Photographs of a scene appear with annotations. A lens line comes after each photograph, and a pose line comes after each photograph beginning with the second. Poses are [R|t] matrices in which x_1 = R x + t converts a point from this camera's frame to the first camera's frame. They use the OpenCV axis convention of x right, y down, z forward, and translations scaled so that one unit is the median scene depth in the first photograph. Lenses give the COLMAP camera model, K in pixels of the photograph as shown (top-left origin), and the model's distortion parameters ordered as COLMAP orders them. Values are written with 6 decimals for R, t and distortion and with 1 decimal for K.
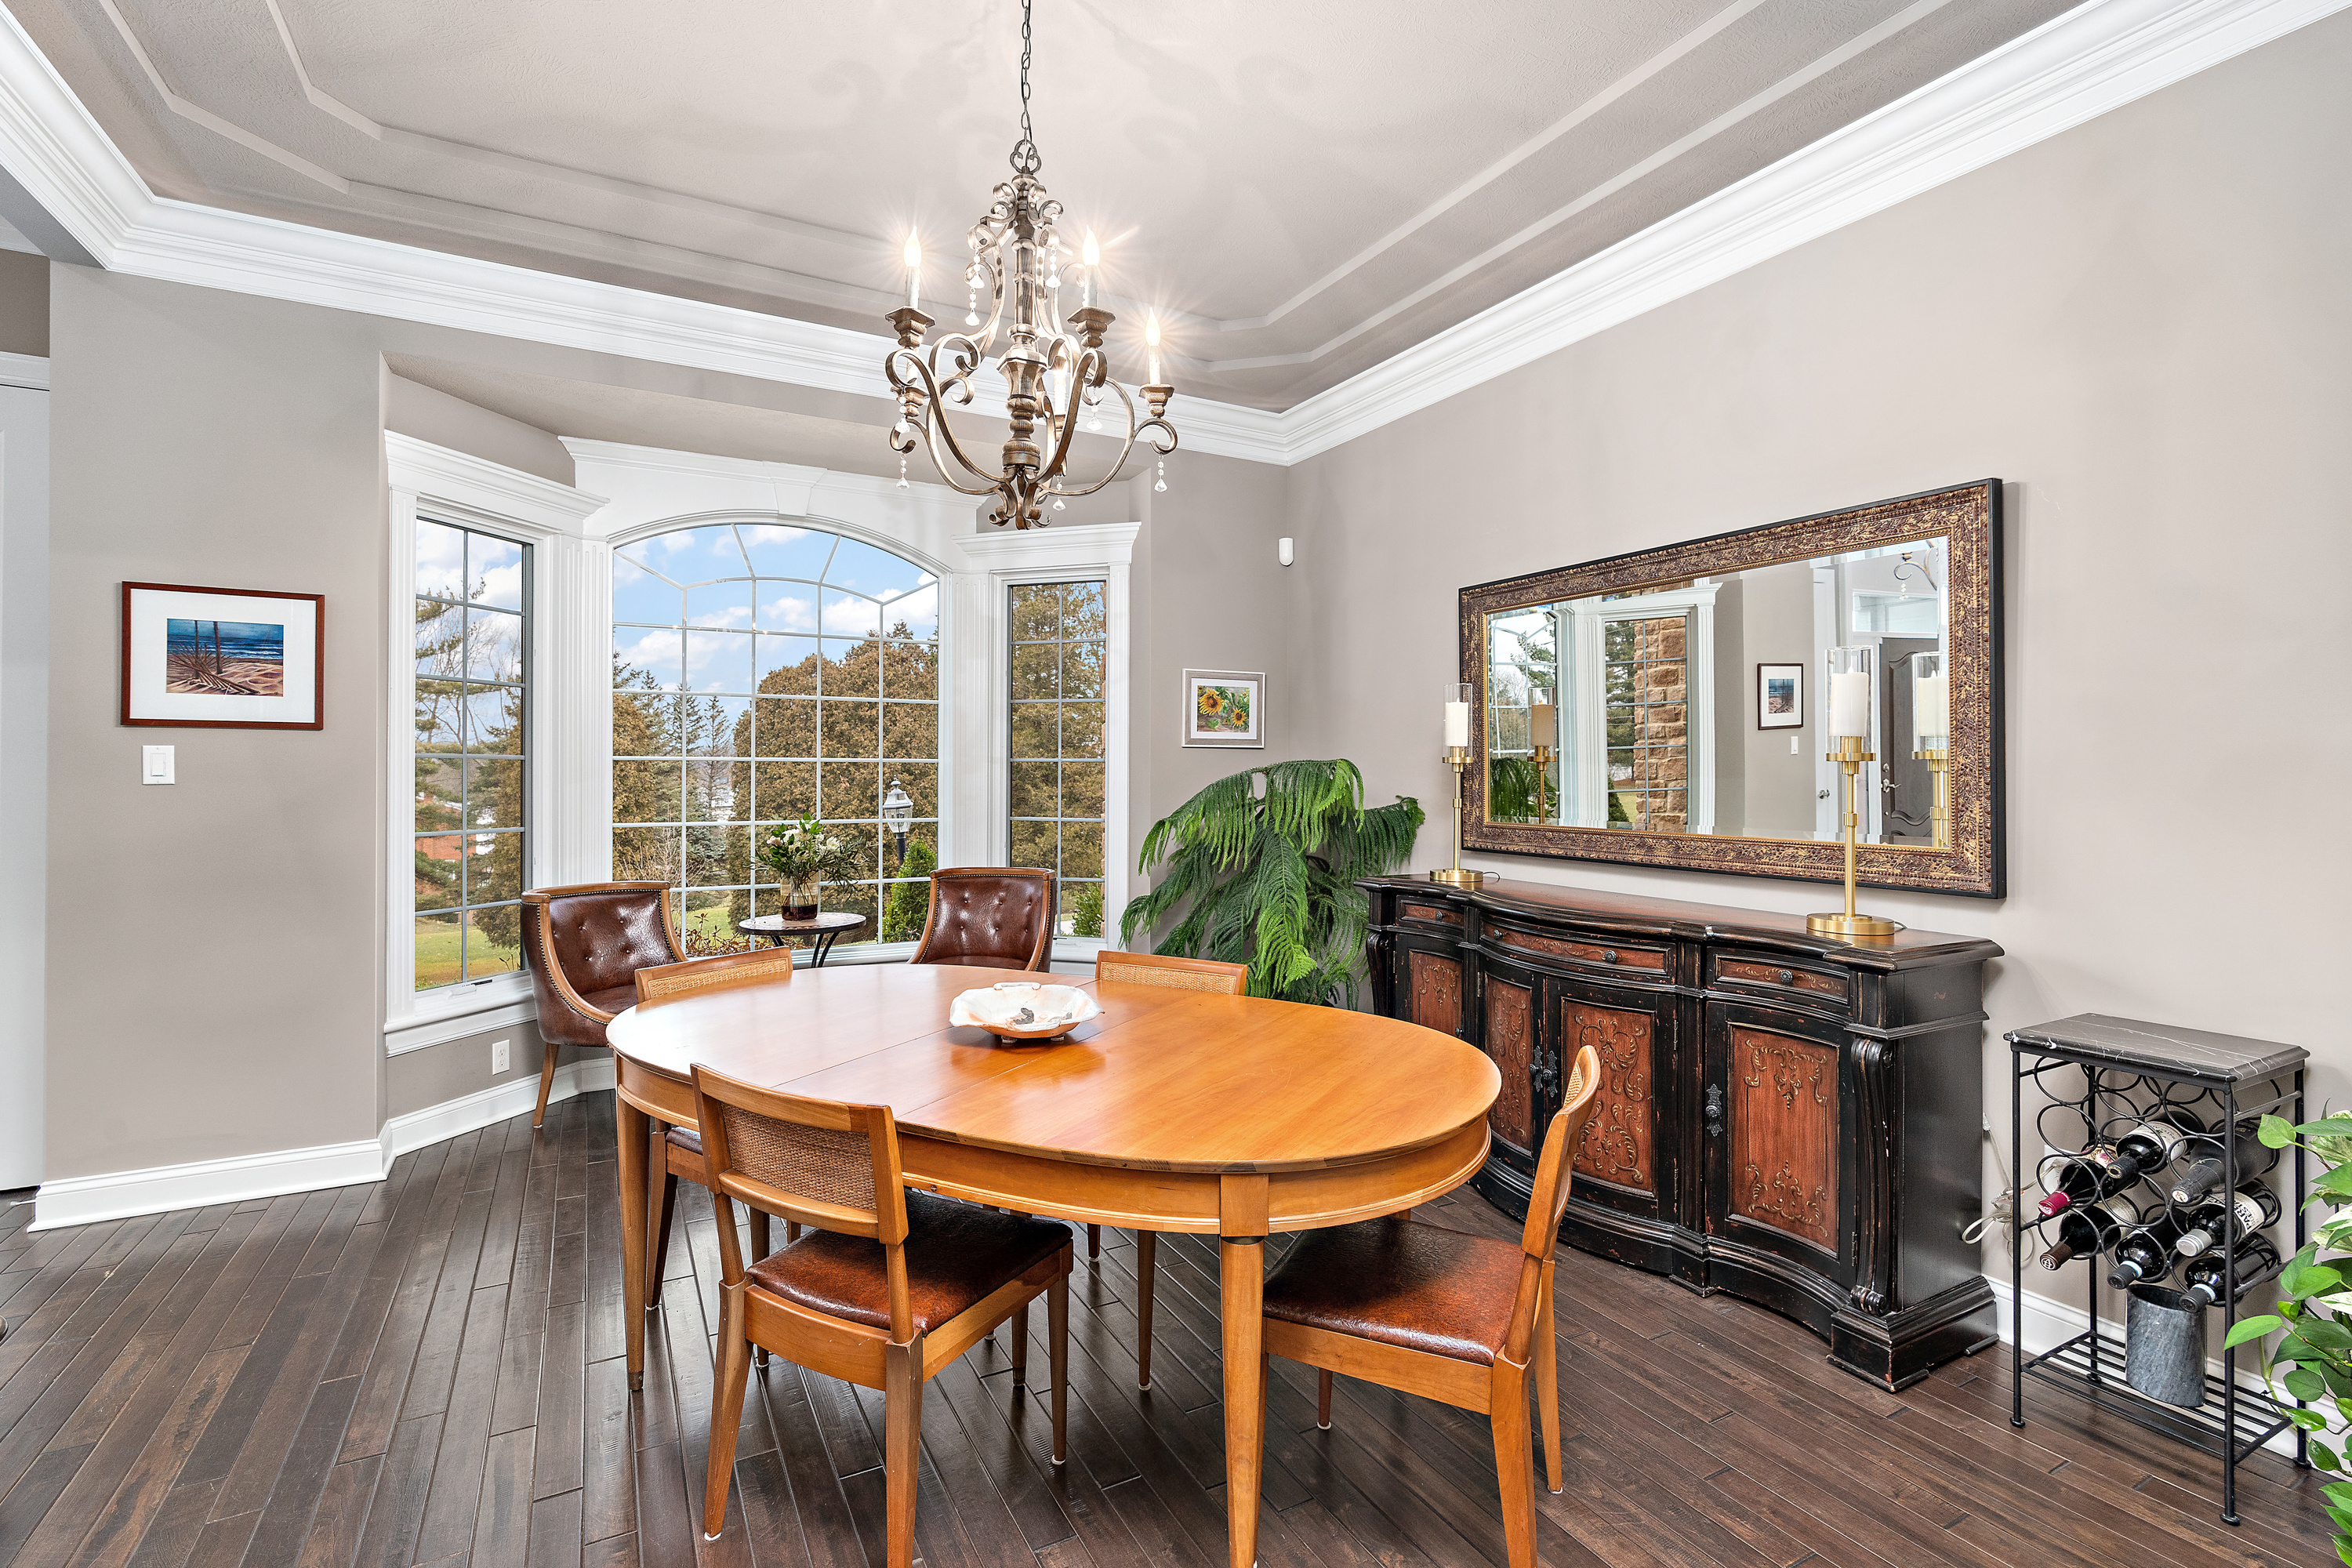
lens RADIAL K [[1065.8, 0, 1174.6], [0, 1065.8, 775.6], [0, 0, 1]] dist [-0.004228, 0.002113]
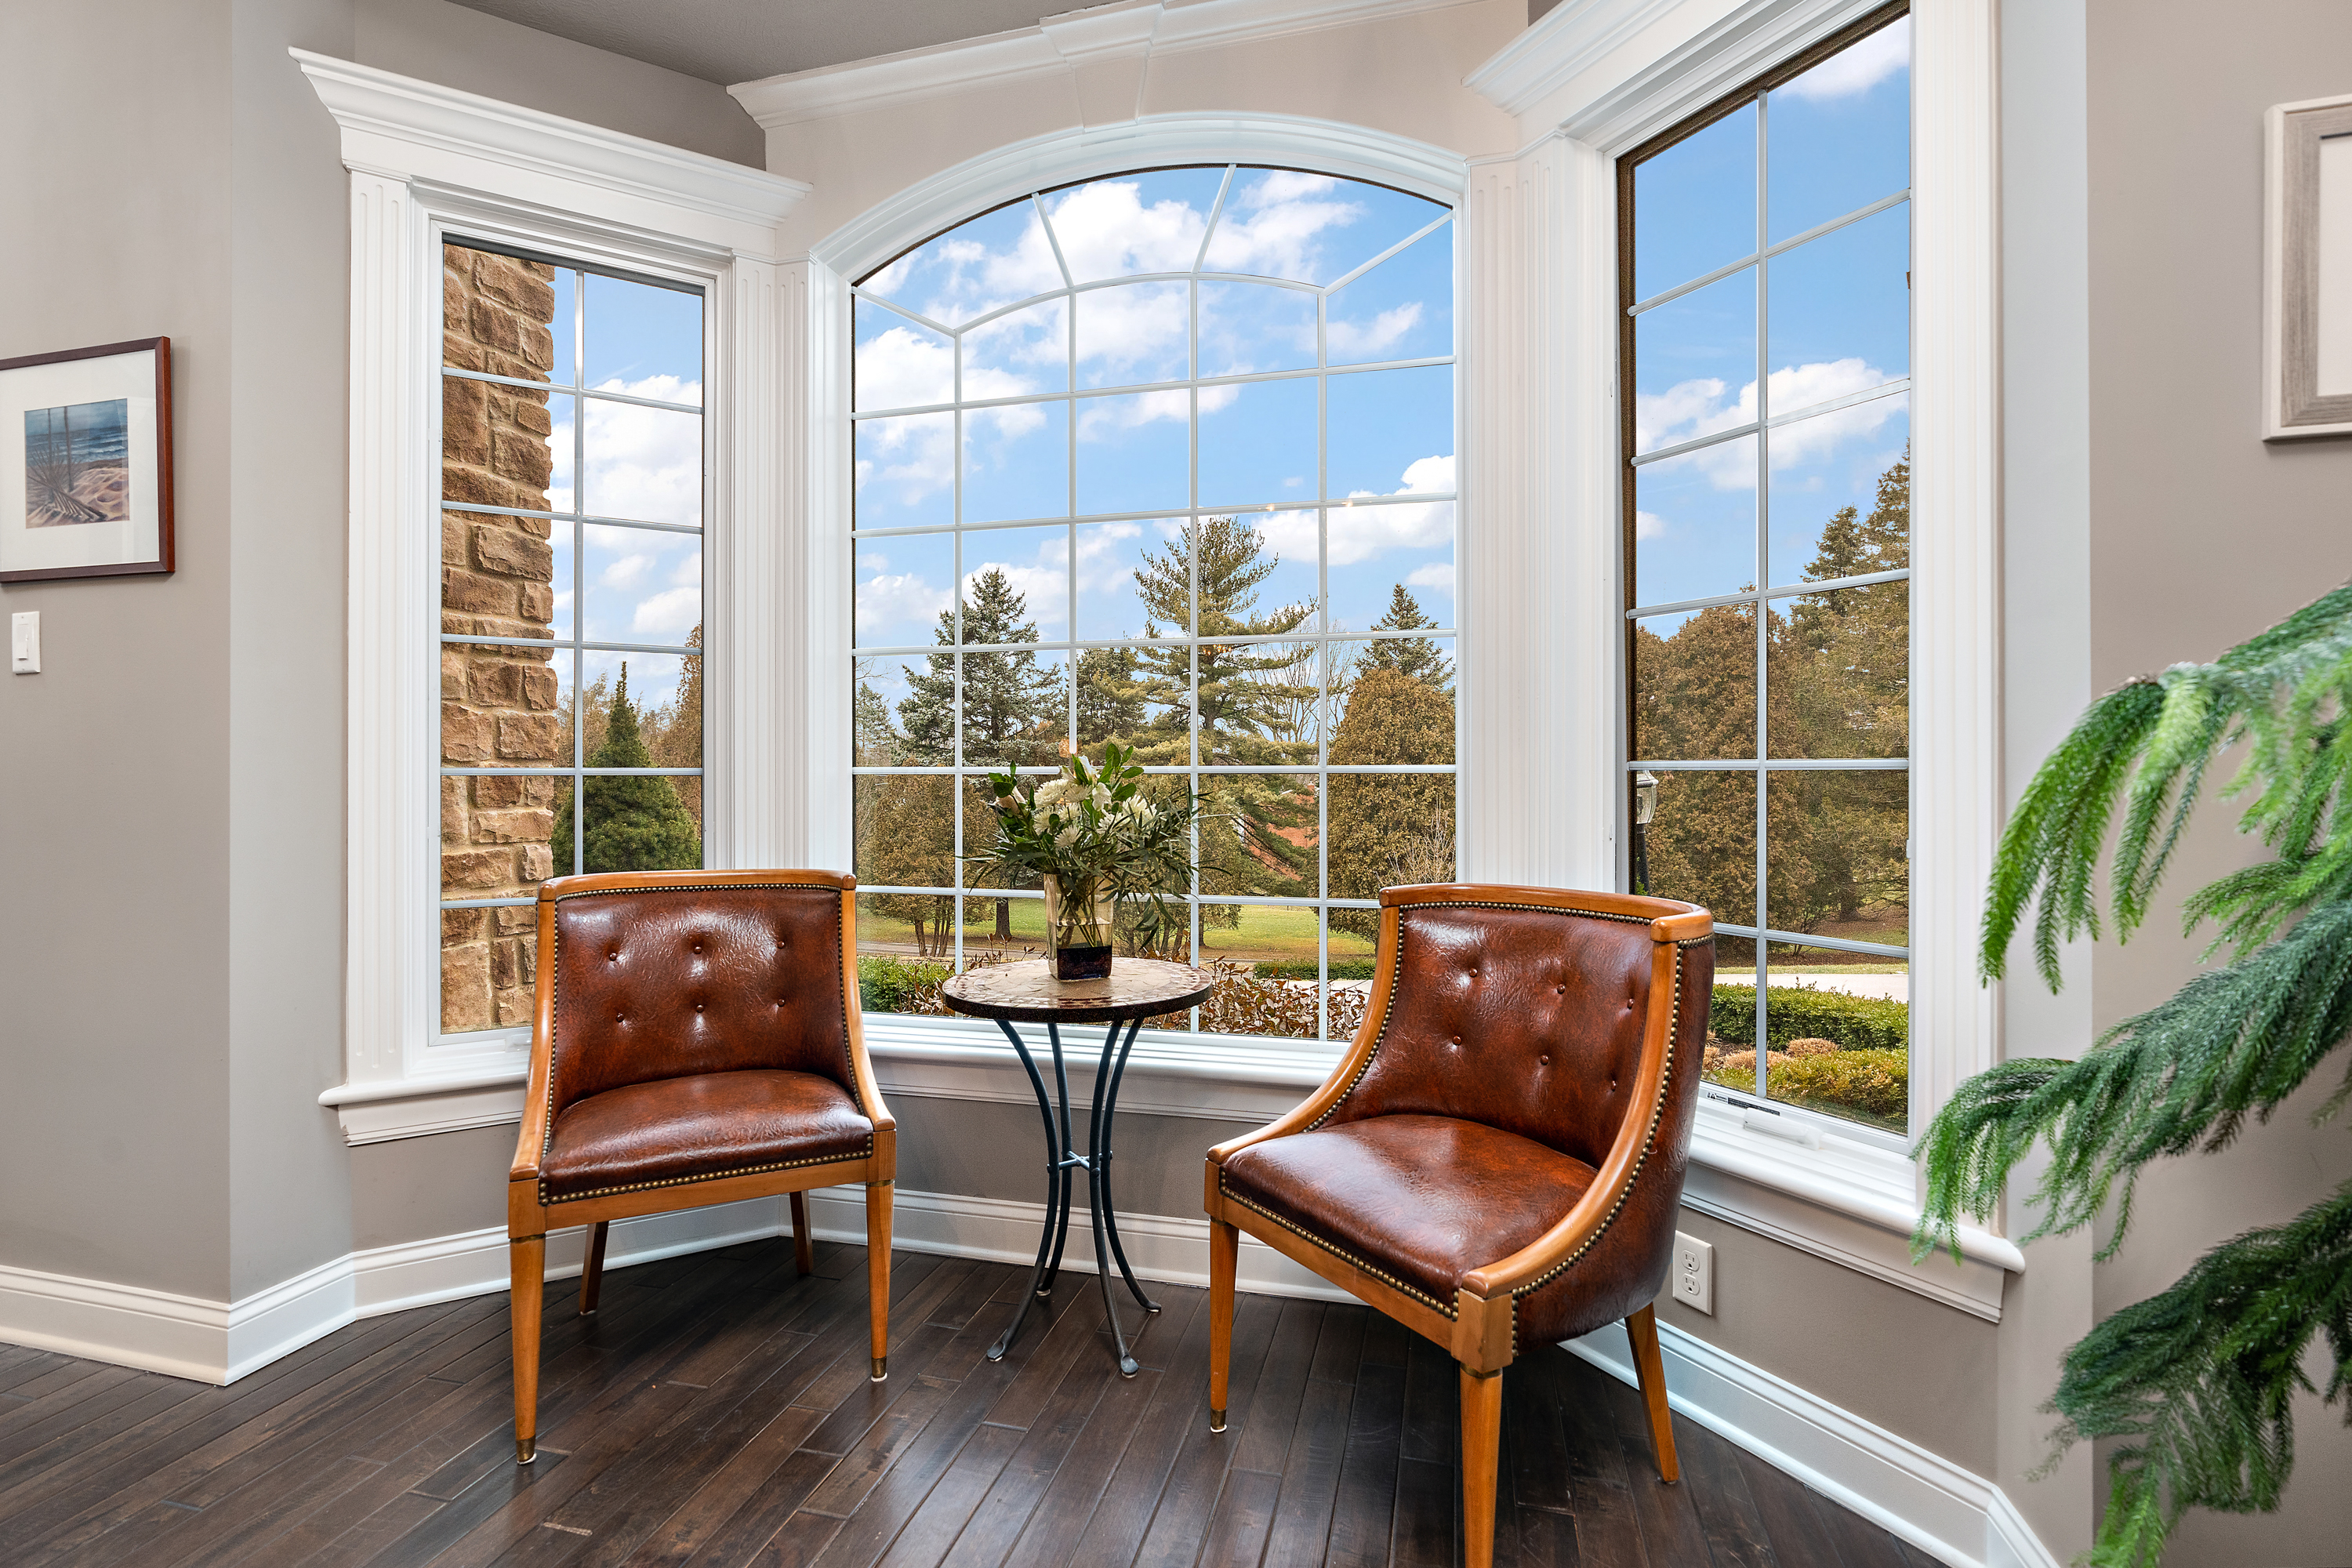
lens RADIAL K [[1065.8, 0, 1175.6], [0, 1065.8, 774.8], [0, 0, 1]] dist [-0.004228, 0.002113]
pose [[0.722792, -0.006415, -0.691035, -0.007422], [0.006108, 0.999977, -0.002895, 0.066158], [0.691038, -0.002128, 0.722815, 0.888570]]
